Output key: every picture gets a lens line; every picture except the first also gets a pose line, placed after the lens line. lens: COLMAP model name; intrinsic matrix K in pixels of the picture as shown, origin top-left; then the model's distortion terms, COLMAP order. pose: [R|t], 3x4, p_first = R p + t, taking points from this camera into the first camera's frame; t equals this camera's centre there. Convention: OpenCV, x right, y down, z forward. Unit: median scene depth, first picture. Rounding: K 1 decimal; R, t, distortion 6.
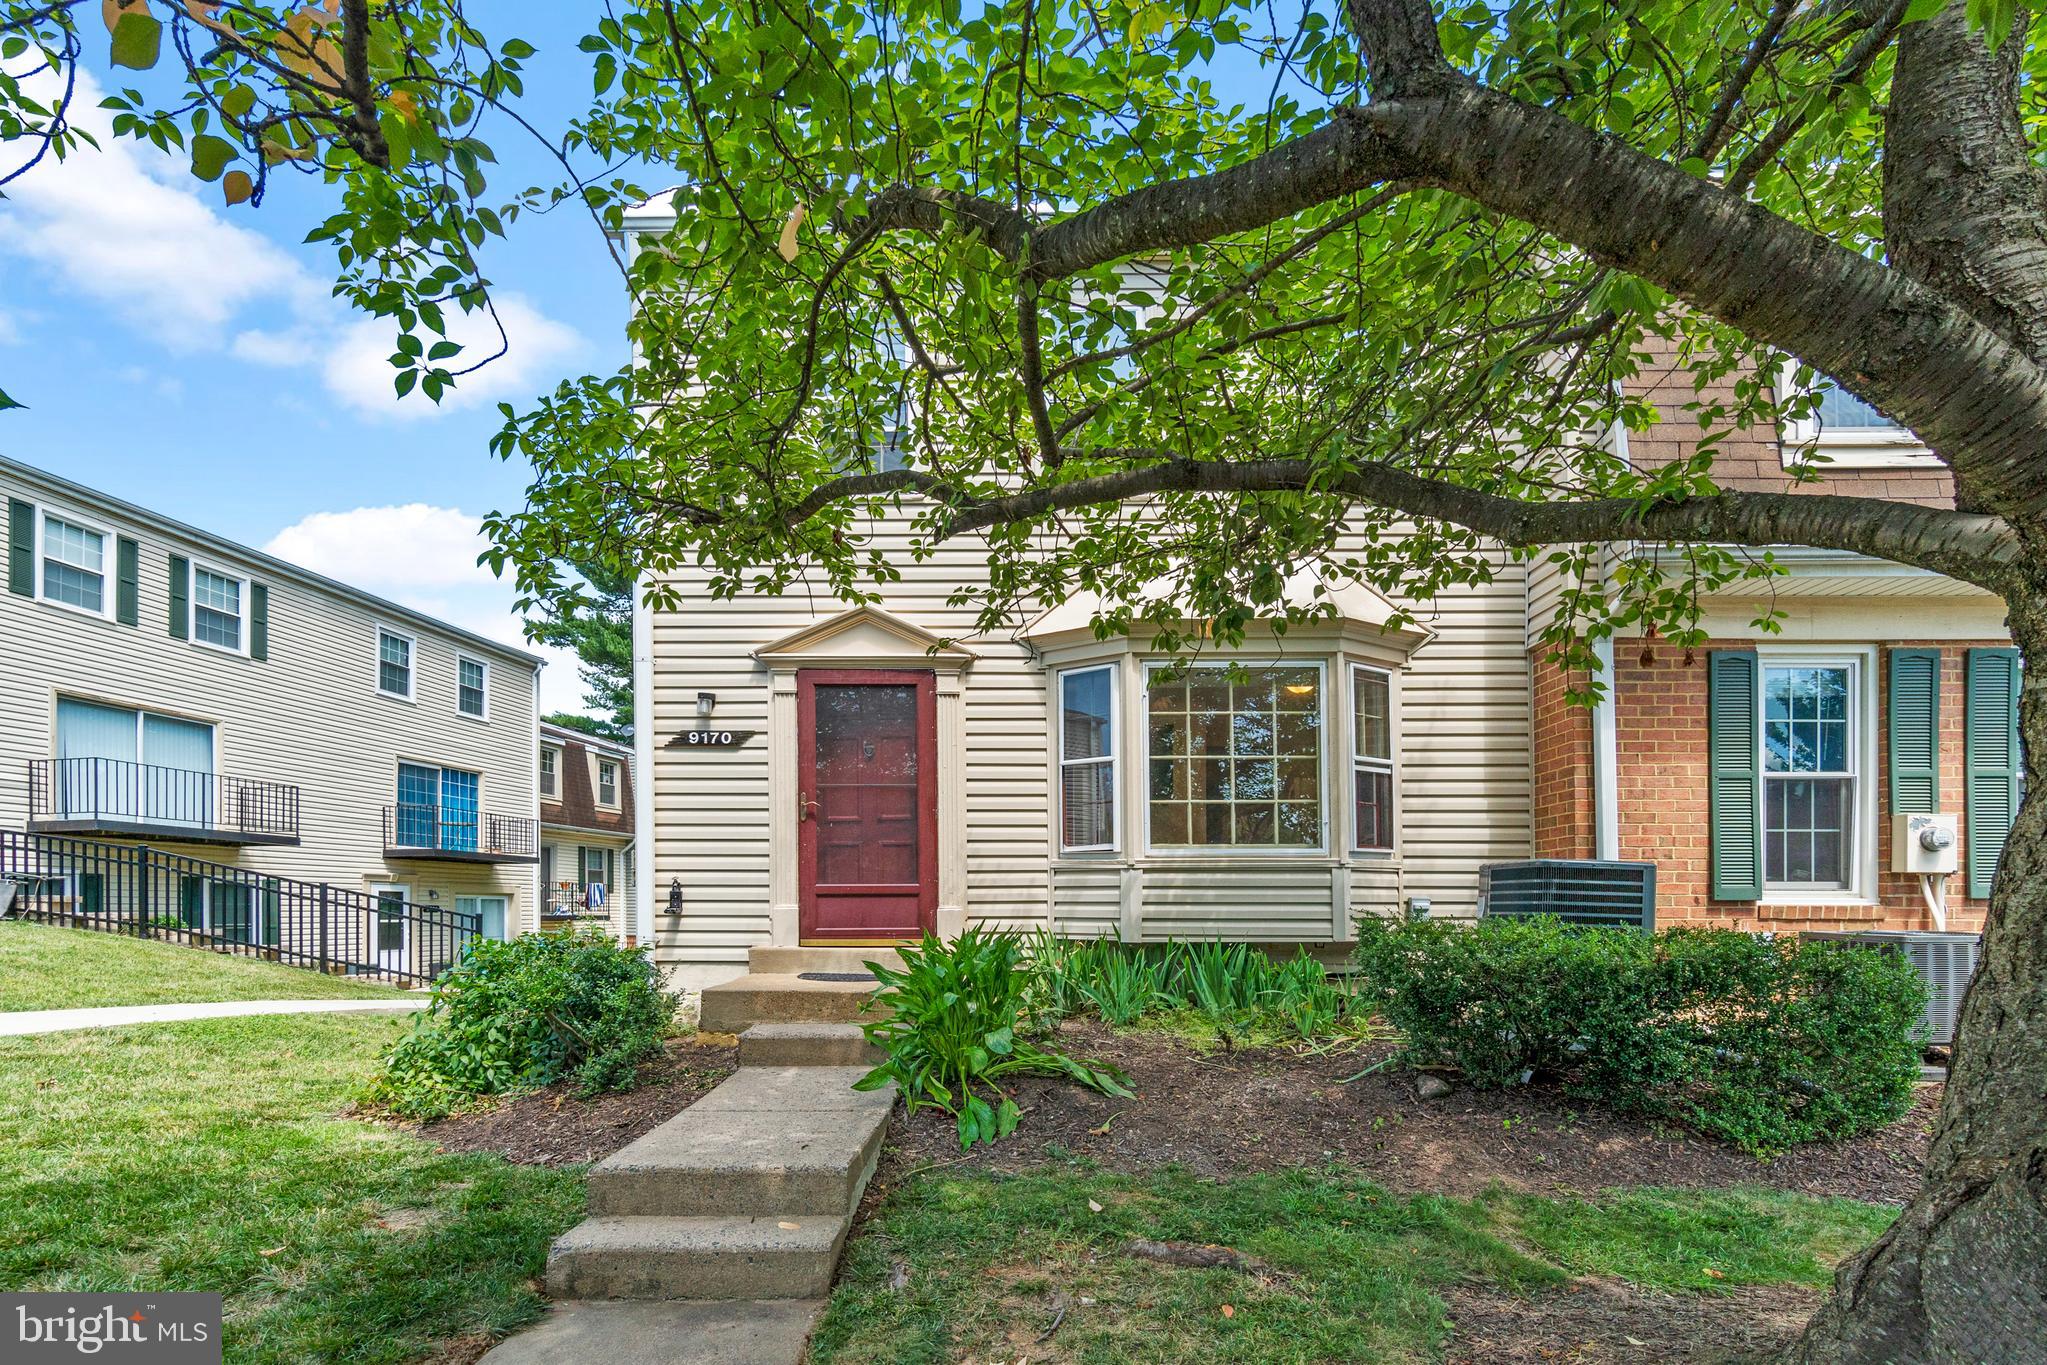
lens RADIAL K [[887.4, 0, 1130.1], [0, 887.4, 897.4], [0, 0, 1]] dist [-0.001038, 0.000383]
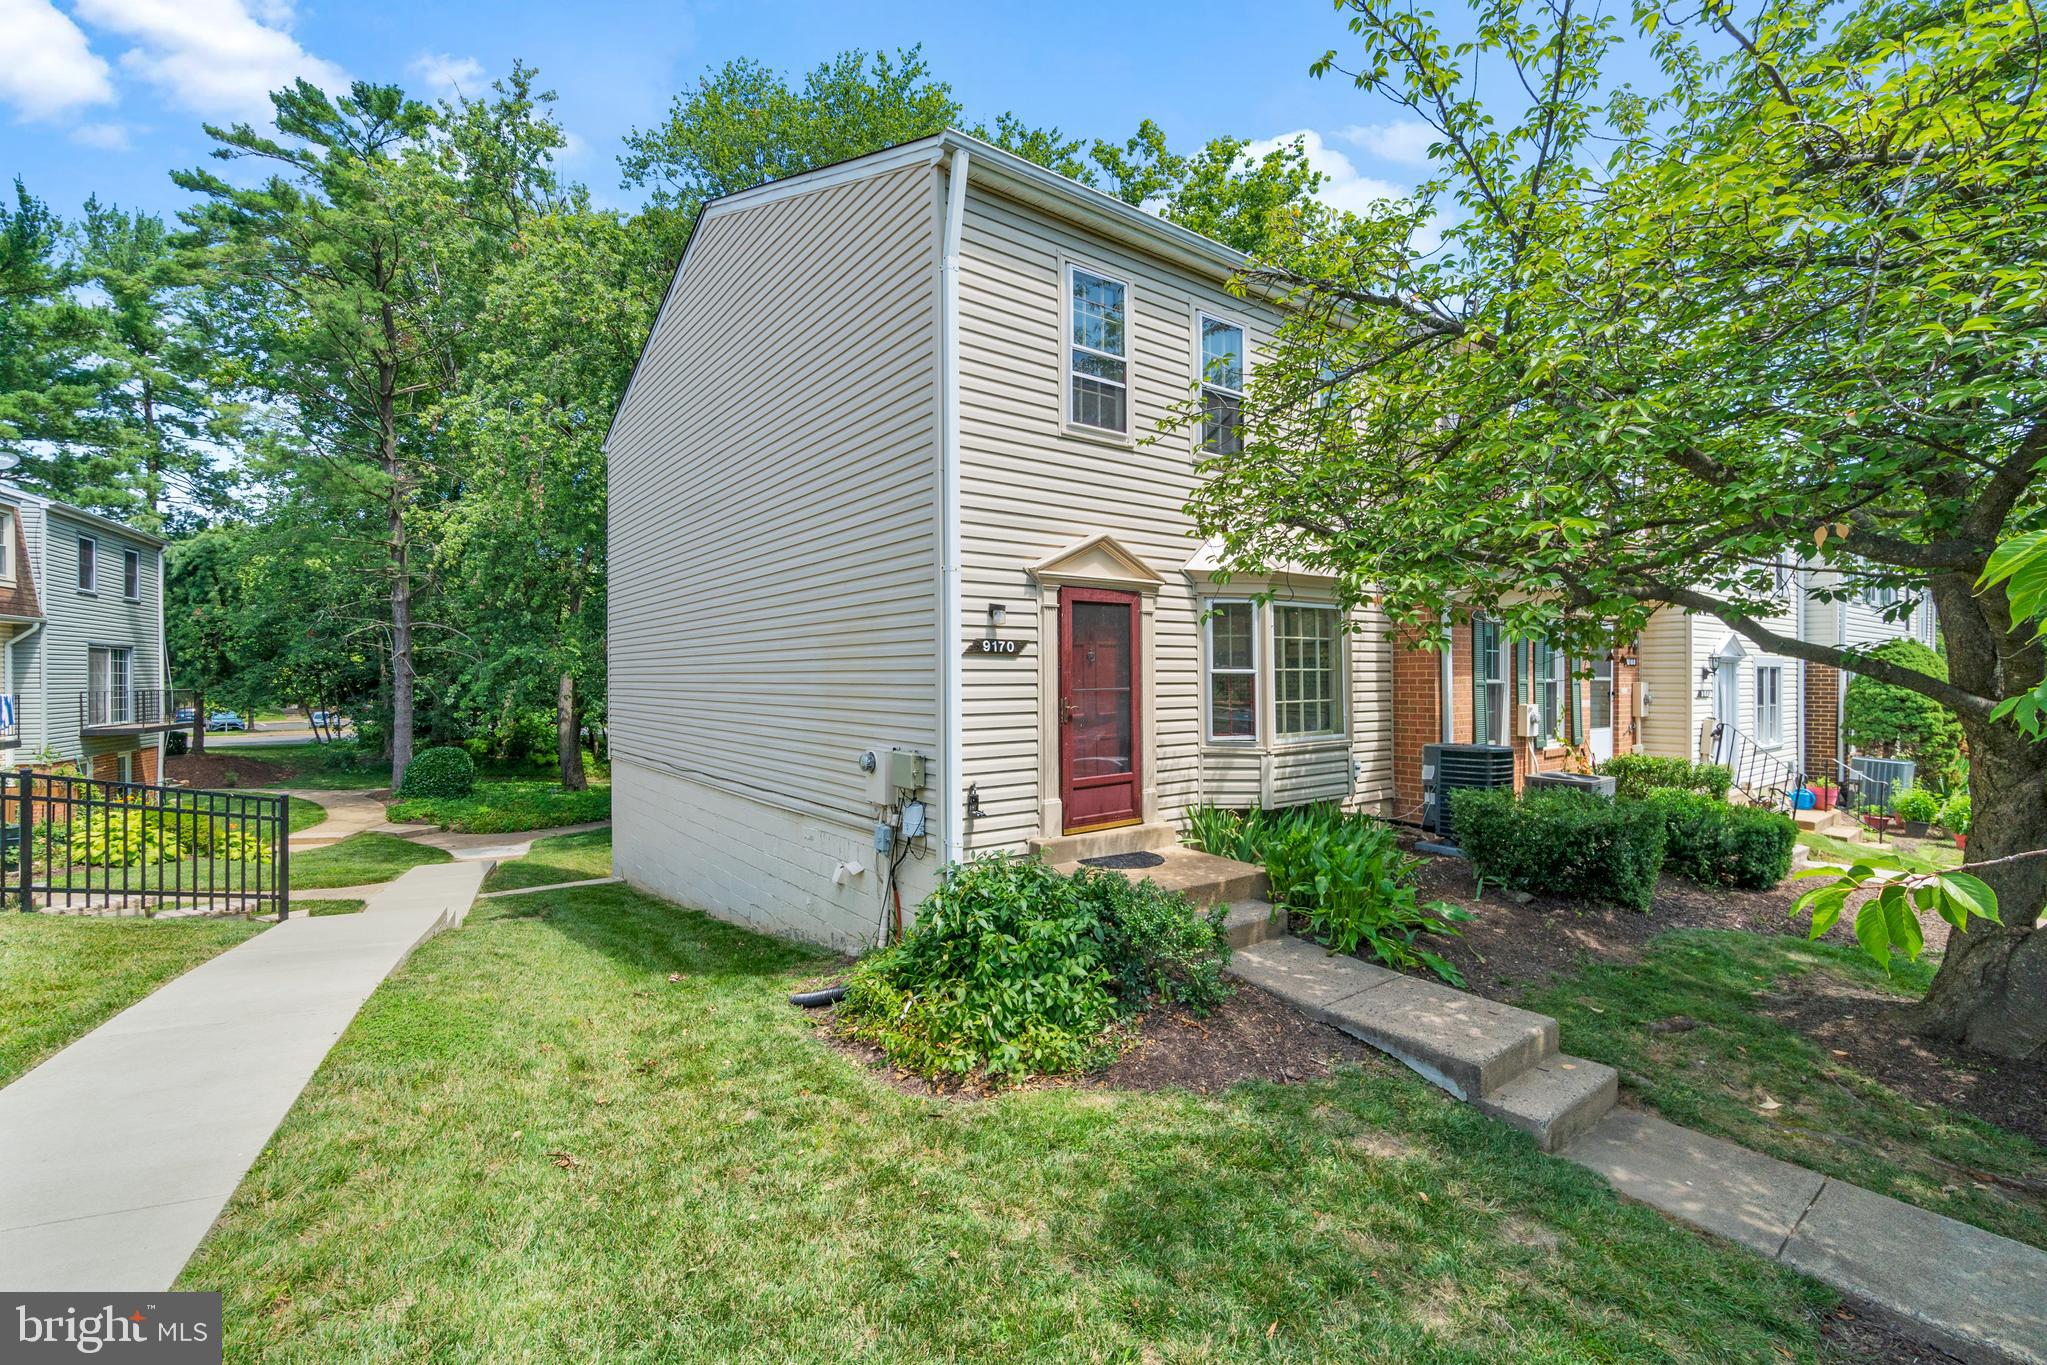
lens RADIAL K [[887.4, 0, 1017.3], [0, 887.4, 684.7], [0, 0, 1]] dist [-0.001038, 0.000383]
pose [[0.803680, 0.000325, 0.595062, -1.078246], [0.002222, 0.999991, -0.003548, -0.129954], [-0.595058, 0.004174, 0.803672, 0.140570]]
